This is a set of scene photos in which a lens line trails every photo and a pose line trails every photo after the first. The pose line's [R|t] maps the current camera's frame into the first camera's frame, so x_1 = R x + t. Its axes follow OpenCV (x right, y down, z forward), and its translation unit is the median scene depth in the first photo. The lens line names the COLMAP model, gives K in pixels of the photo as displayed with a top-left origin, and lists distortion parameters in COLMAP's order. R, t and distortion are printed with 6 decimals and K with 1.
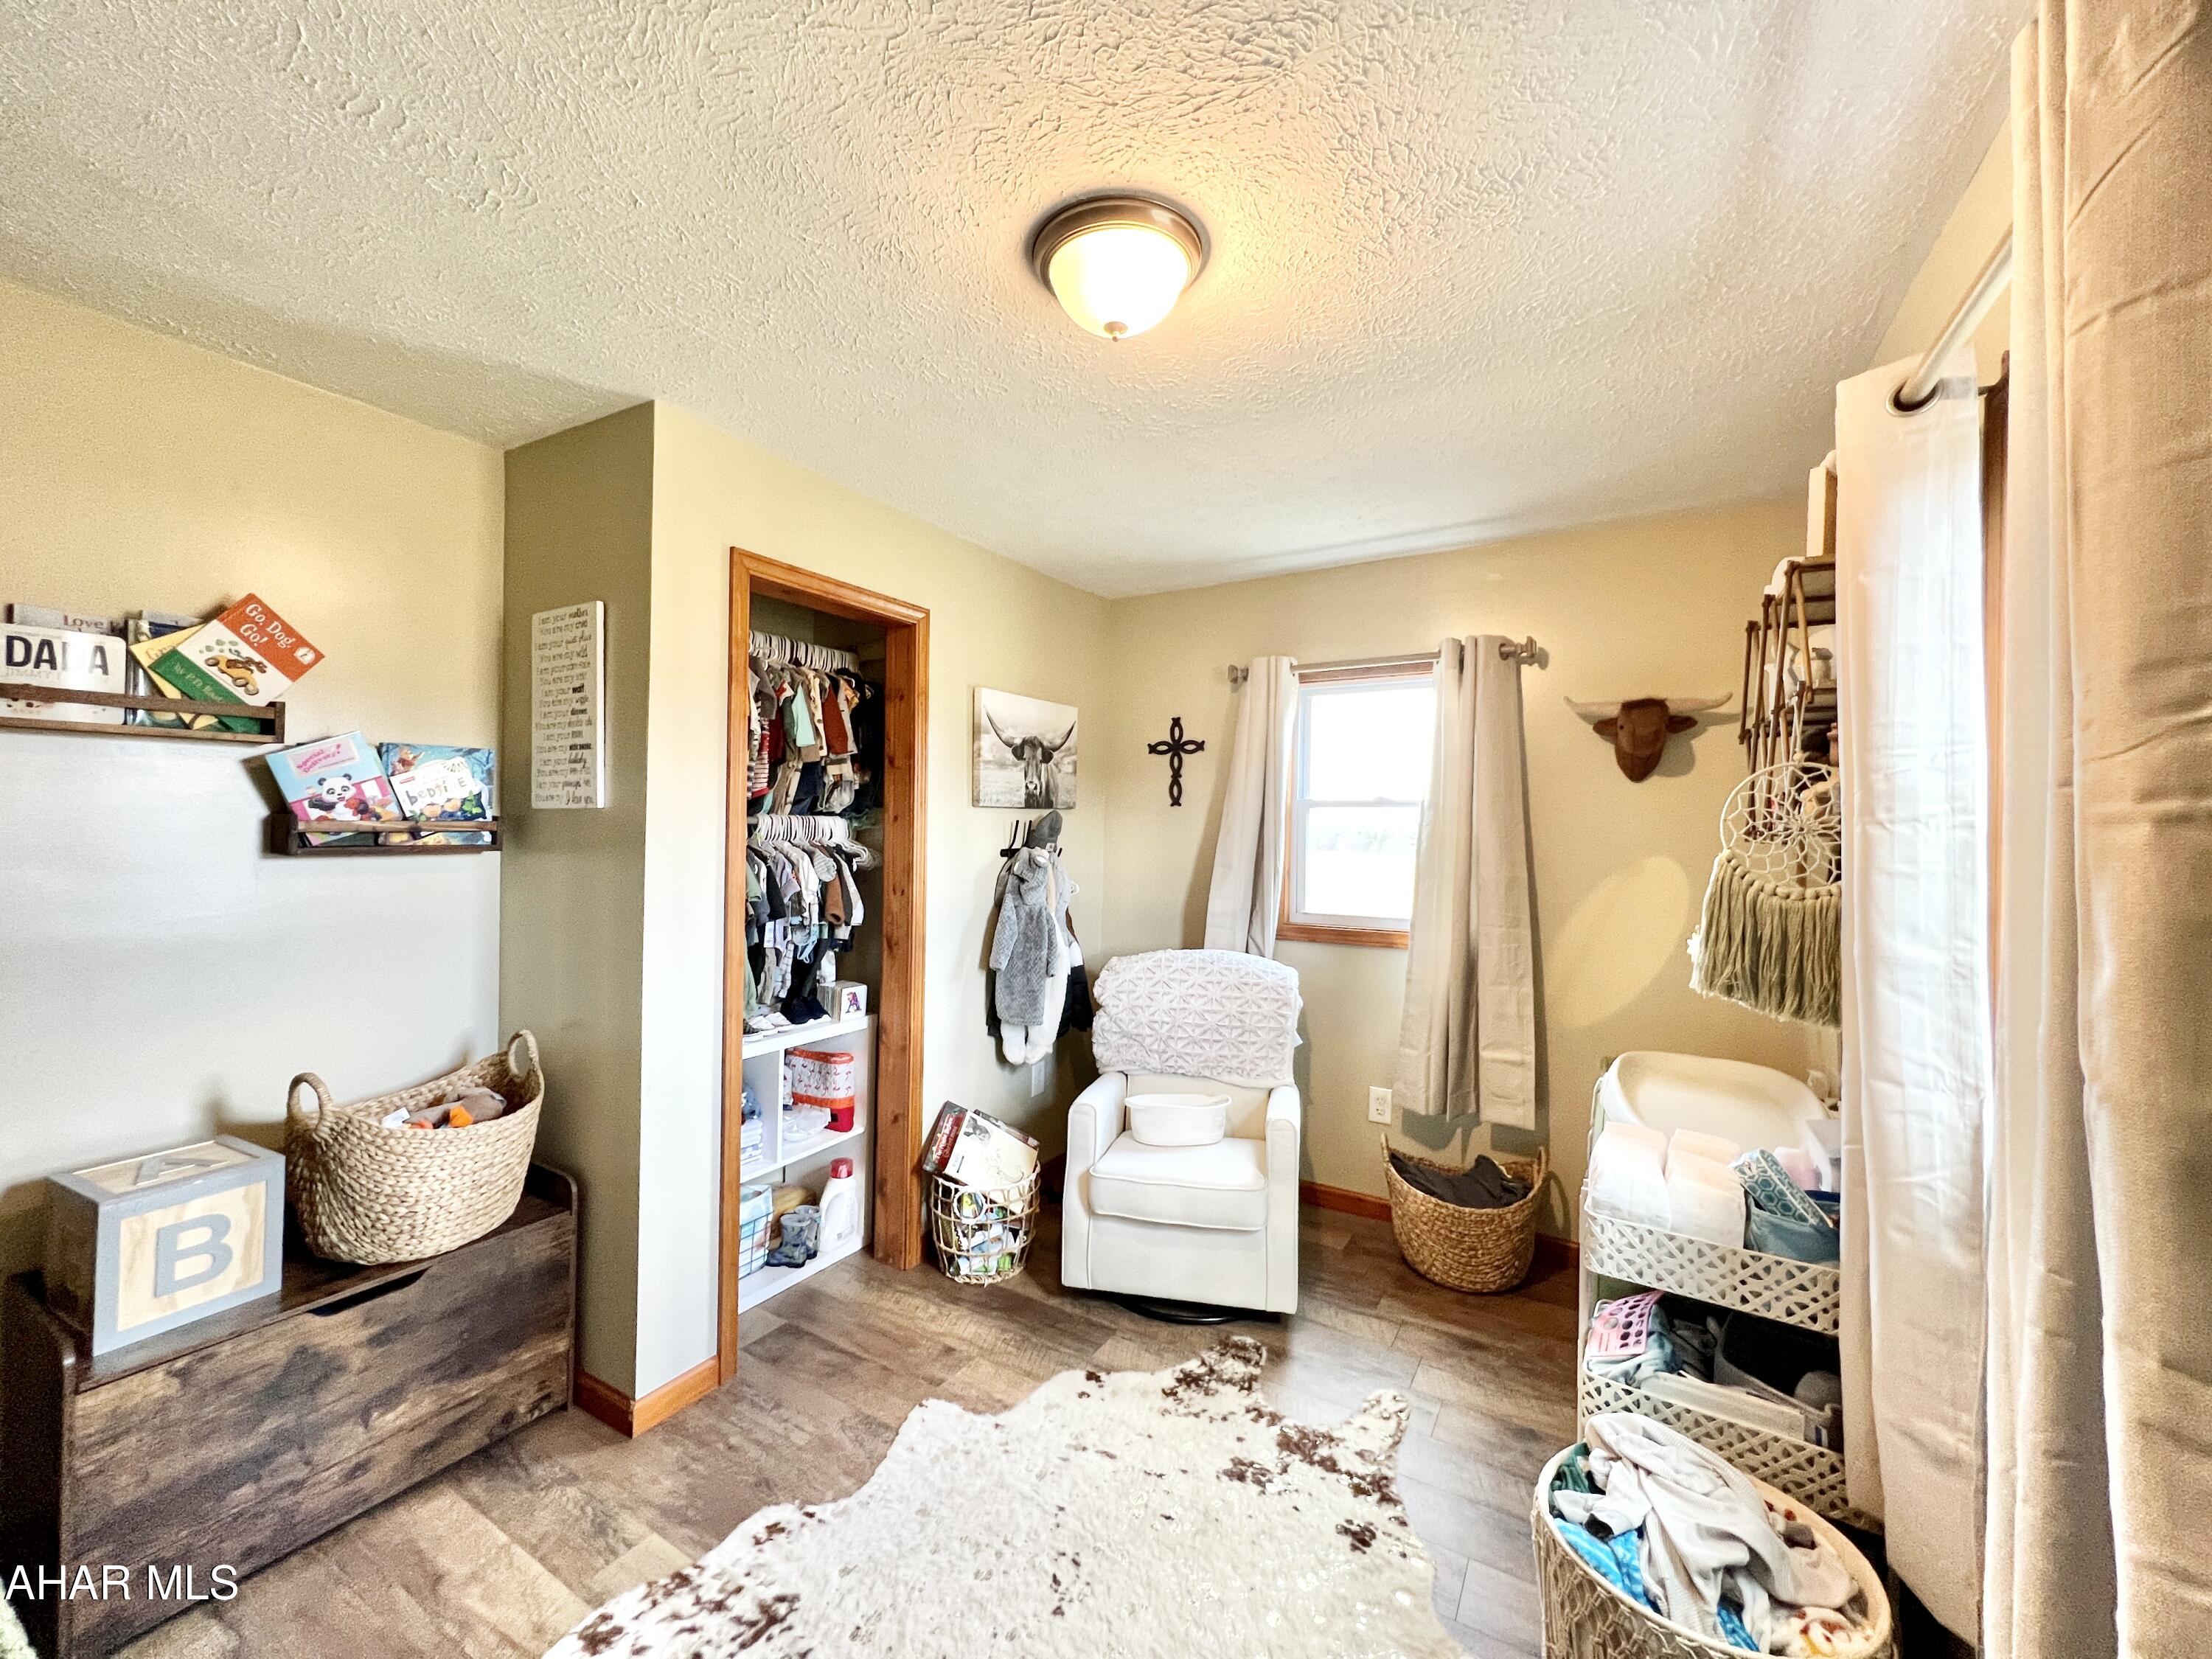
lens RADIAL K [[881.0, 0, 1097.9], [0, 881.0, 822.0], [0, 0, 1]] dist [-0.002079, 0.000031]
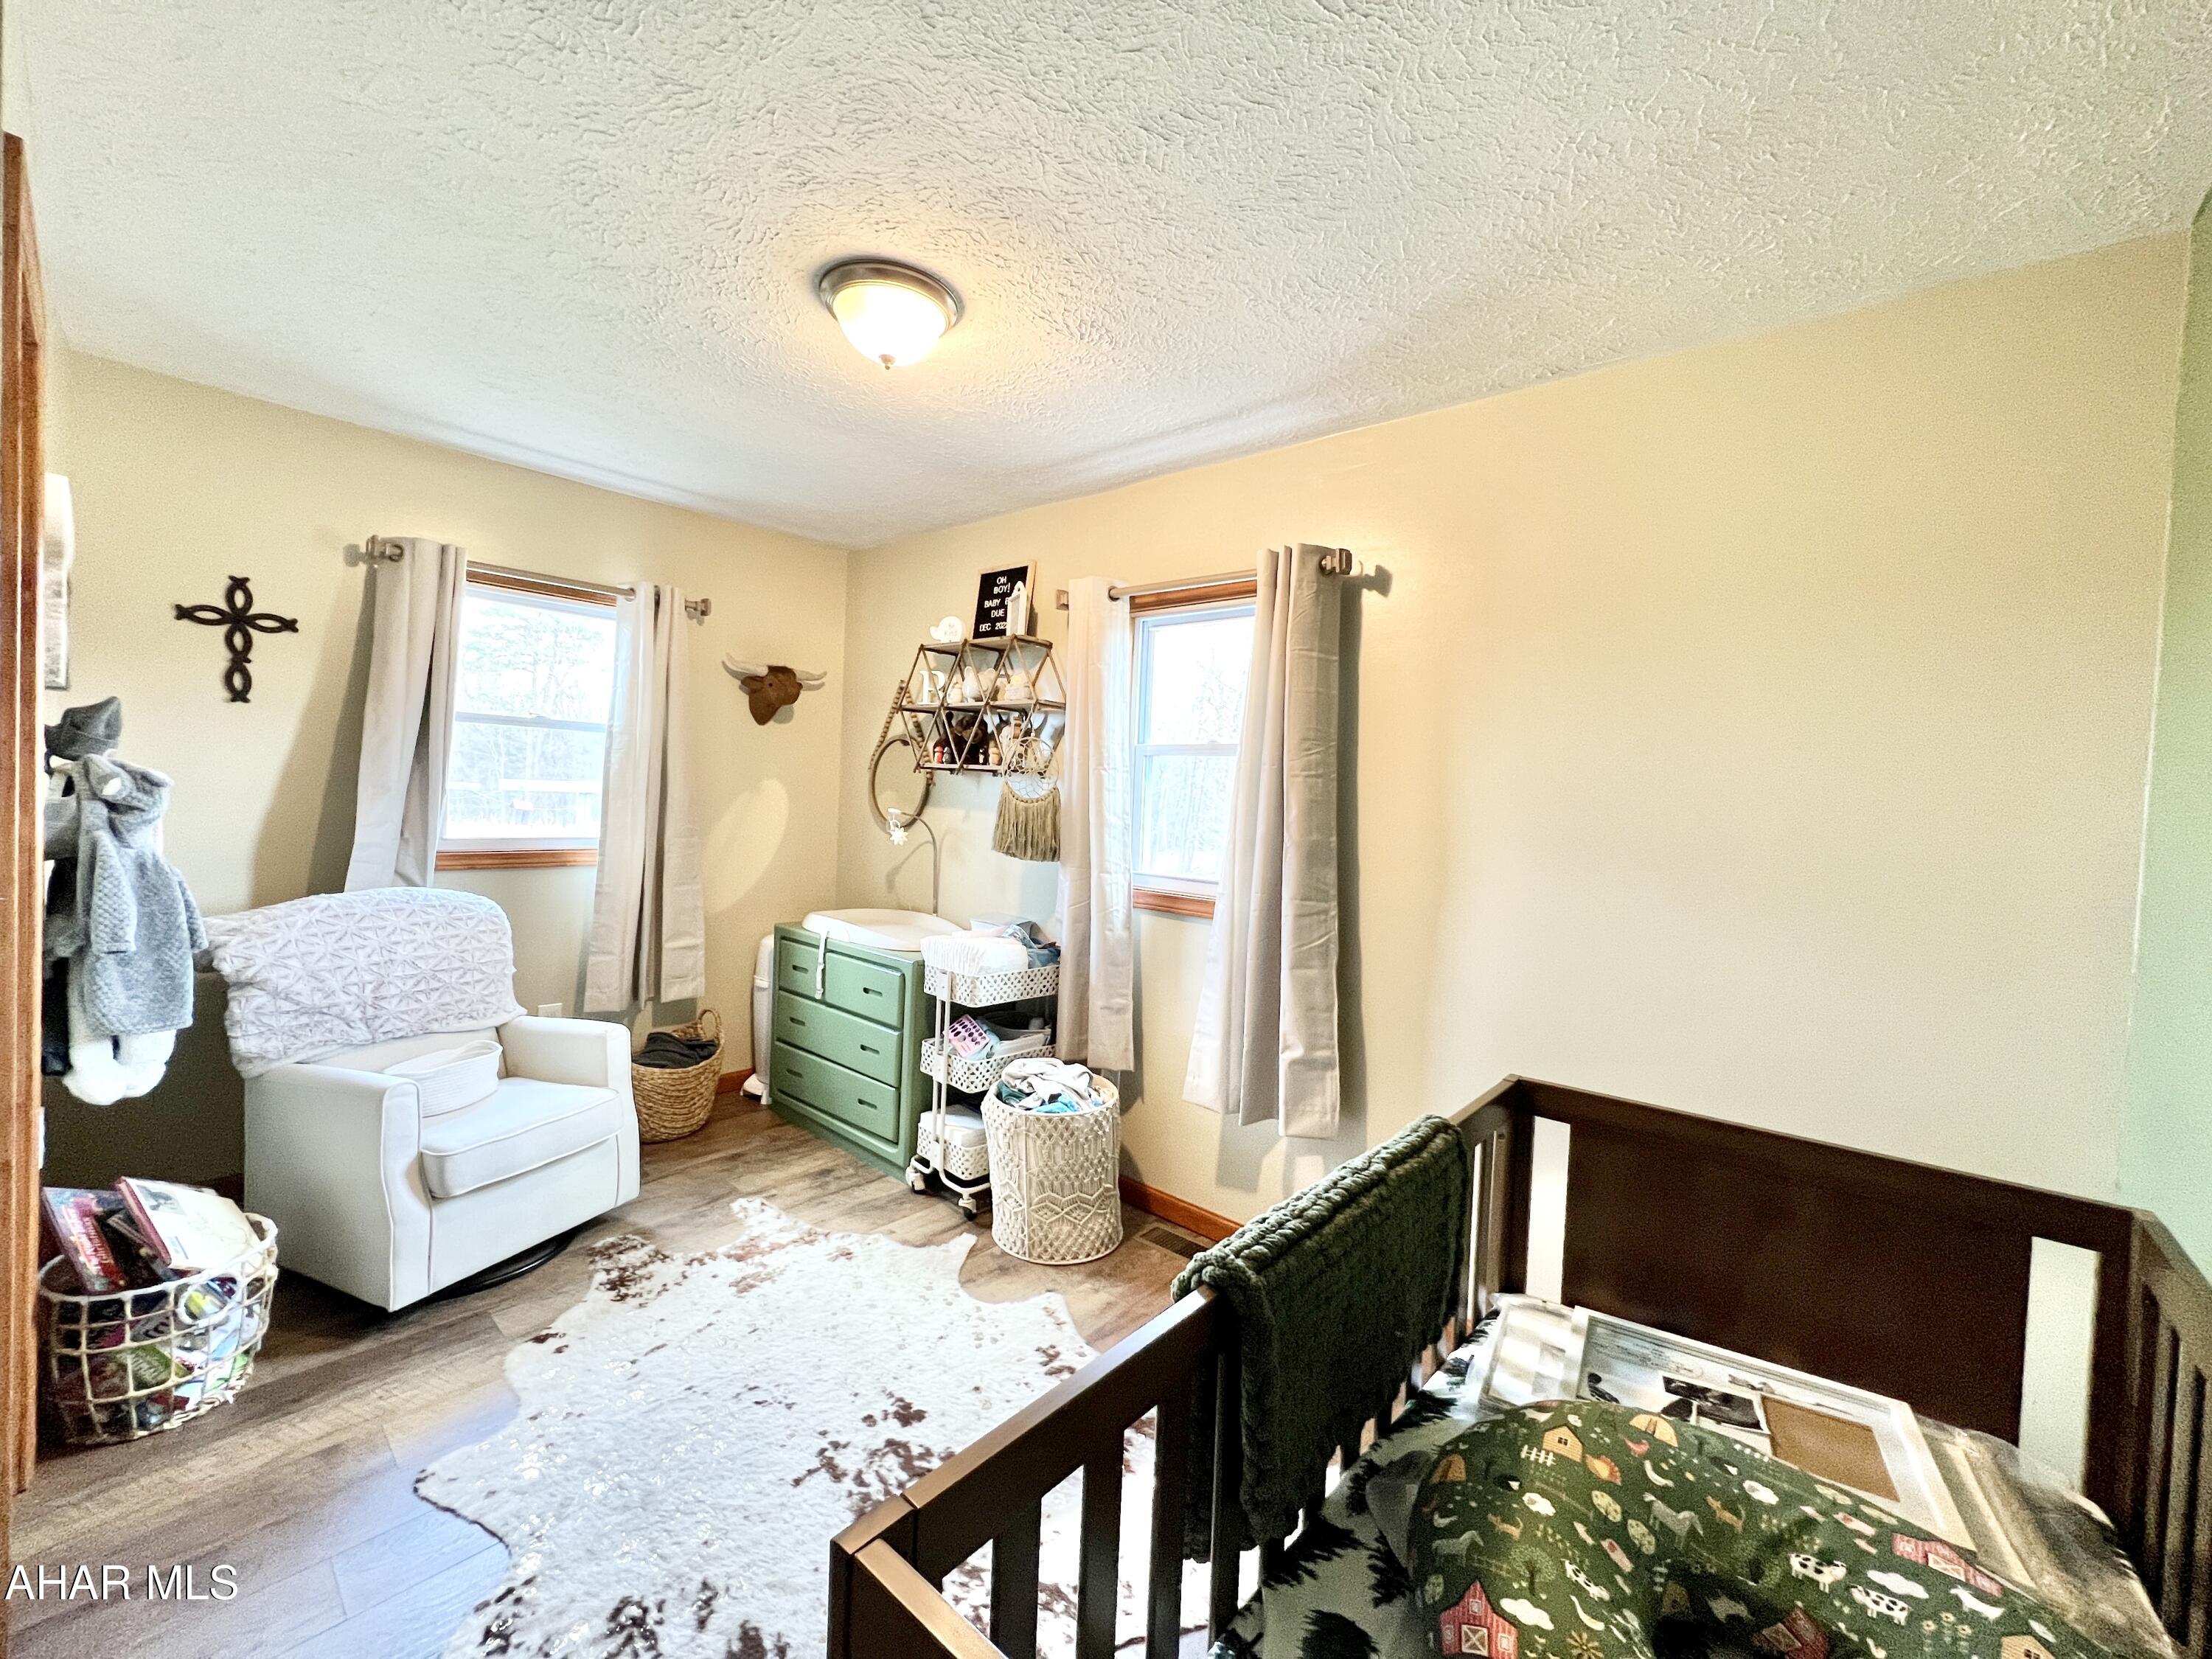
lens RADIAL K [[881.0, 0, 1097.9], [0, 881.0, 822.0], [0, 0, 1]] dist [-0.002079, 0.000031]
pose [[0.186972, -0.038374, 0.981616, -0.642683], [-0.049927, 0.997574, 0.048507, 0.012626], [-0.981096, -0.058078, 0.184602, 0.236465]]
